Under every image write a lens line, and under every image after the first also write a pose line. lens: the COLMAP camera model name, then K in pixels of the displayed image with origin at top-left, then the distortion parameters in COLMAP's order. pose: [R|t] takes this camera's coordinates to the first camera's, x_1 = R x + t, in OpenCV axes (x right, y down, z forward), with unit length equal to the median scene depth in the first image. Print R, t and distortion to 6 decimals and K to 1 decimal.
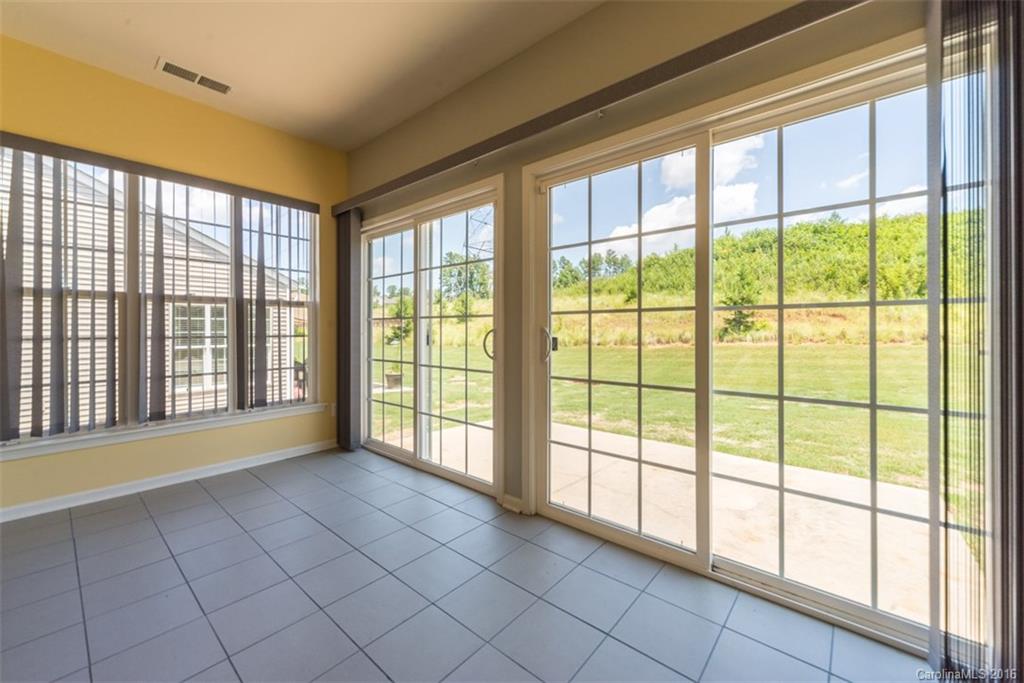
lens RADIAL K [[397.5, 0, 510.6], [0, 397.5, 332.3], [0, 0, 1]] dist [0.000622, 0.000132]
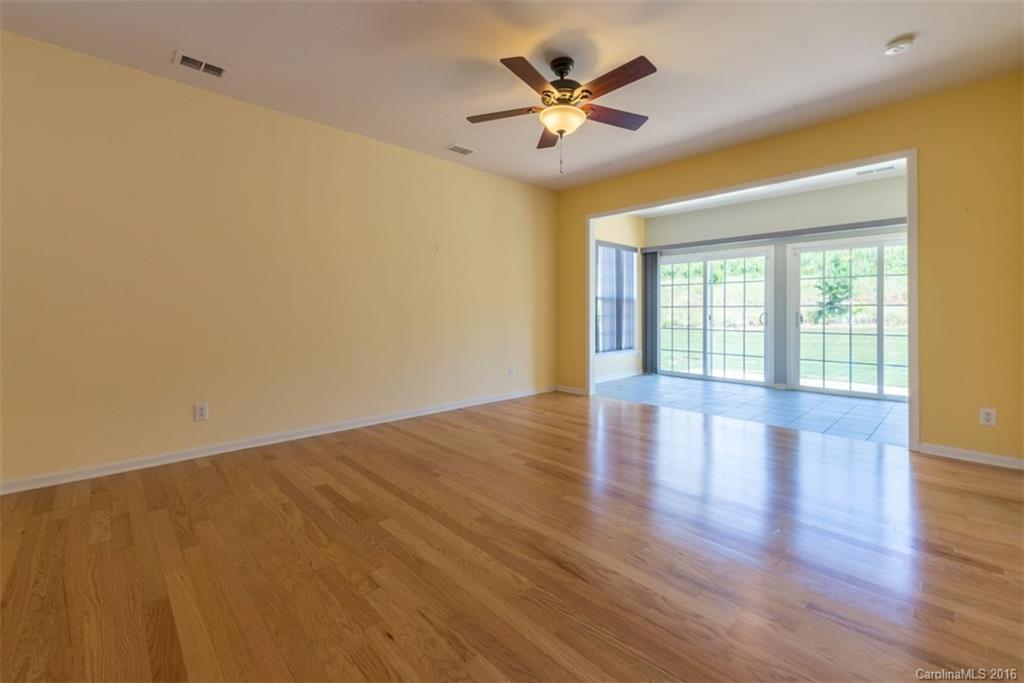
lens RADIAL K [[397.5, 0, 531.4], [0, 397.5, 319.5], [0, 0, 1]] dist [0.000622, 0.000132]
pose [[0.994344, 0.004183, -0.106123, -0.149344], [-0.002865, 0.999917, 0.012564, 0.000874], [0.106166, -0.012189, 0.994274, -0.184176]]
